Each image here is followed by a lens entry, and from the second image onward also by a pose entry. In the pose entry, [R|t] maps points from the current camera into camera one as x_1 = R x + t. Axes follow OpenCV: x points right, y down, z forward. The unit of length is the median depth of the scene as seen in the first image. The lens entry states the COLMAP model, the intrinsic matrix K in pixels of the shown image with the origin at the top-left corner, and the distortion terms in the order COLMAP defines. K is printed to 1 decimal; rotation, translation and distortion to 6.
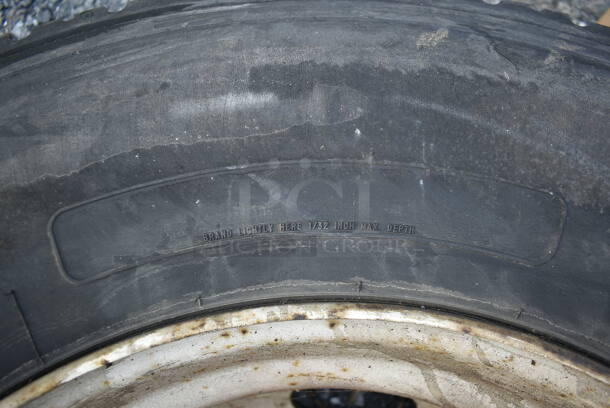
lens RADIAL K [[466.3, 0, 307.3], [0, 466.3, 204.8], [0, 0, 1]] dist [-0.021774, 0.009397]
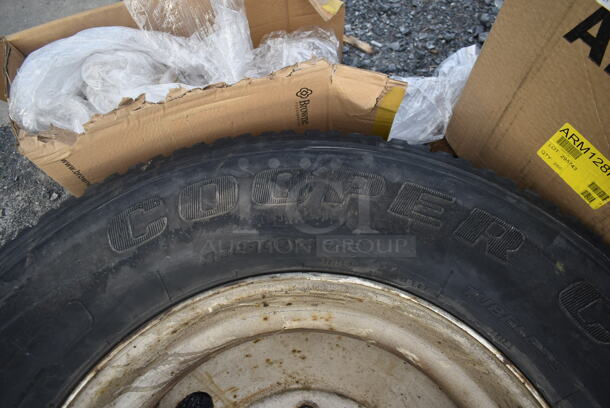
lens RADIAL K [[466.3, 0, 308.1], [0, 466.3, 204.0], [0, 0, 1]] dist [-0.021774, 0.009397]
pose [[0.458500, -0.808525, 0.368870, 0.576878], [0.856388, 0.512872, 0.059686, 0.542993], [-0.237440, 0.288530, 0.927563, -1.386542]]
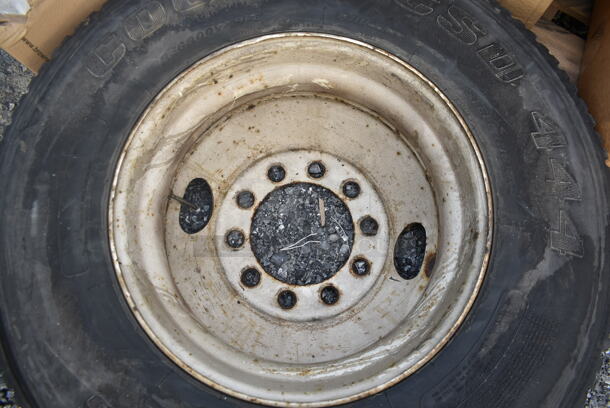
lens RADIAL K [[466.3, 0, 307.6], [0, 466.3, 203.9], [0, 0, 1]] dist [-0.021774, 0.009397]
pose [[0.071783, -0.973806, 0.215753, -0.580334], [0.957815, 0.127651, 0.257481, 0.643832], [-0.278277, 0.188169, 0.941889, -2.163020]]
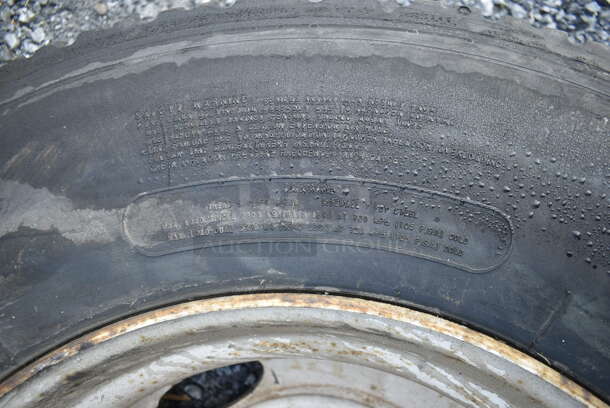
lens RADIAL K [[466.3, 0, 308.1], [0, 466.3, 203.1], [0, 0, 1]] dist [-0.021774, 0.009397]
pose [[-0.823611, 0.563520, -0.064113, -0.730092], [-0.525648, -0.715991, 0.459403, 1.921275], [0.212979, 0.412070, 0.885911, -0.742986]]
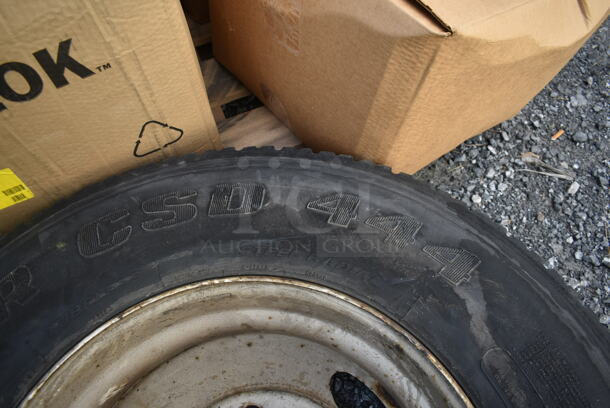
lens RADIAL K [[466.3, 0, 307.7], [0, 466.3, 204.3], [0, 0, 1]] dist [-0.021774, 0.009397]
pose [[-0.809883, -0.524041, 0.263573, 0.077253], [0.563329, -0.569545, 0.598564, 1.210050], [-0.163555, 0.633245, 0.756473, -1.797143]]
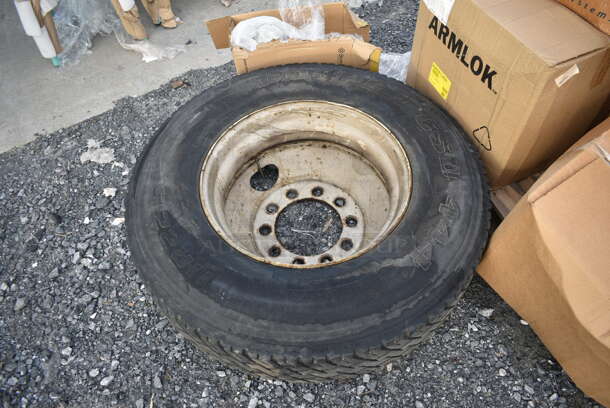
lens RADIAL K [[466.3, 0, 308.3], [0, 466.3, 204.8], [0, 0, 1]] dist [-0.021774, 0.009397]
pose [[0.645828, -0.642495, 0.412439, -2.355455], [0.743331, 0.652435, -0.147606, 2.409055], [-0.174254, 0.401907, 0.898947, -4.043321]]
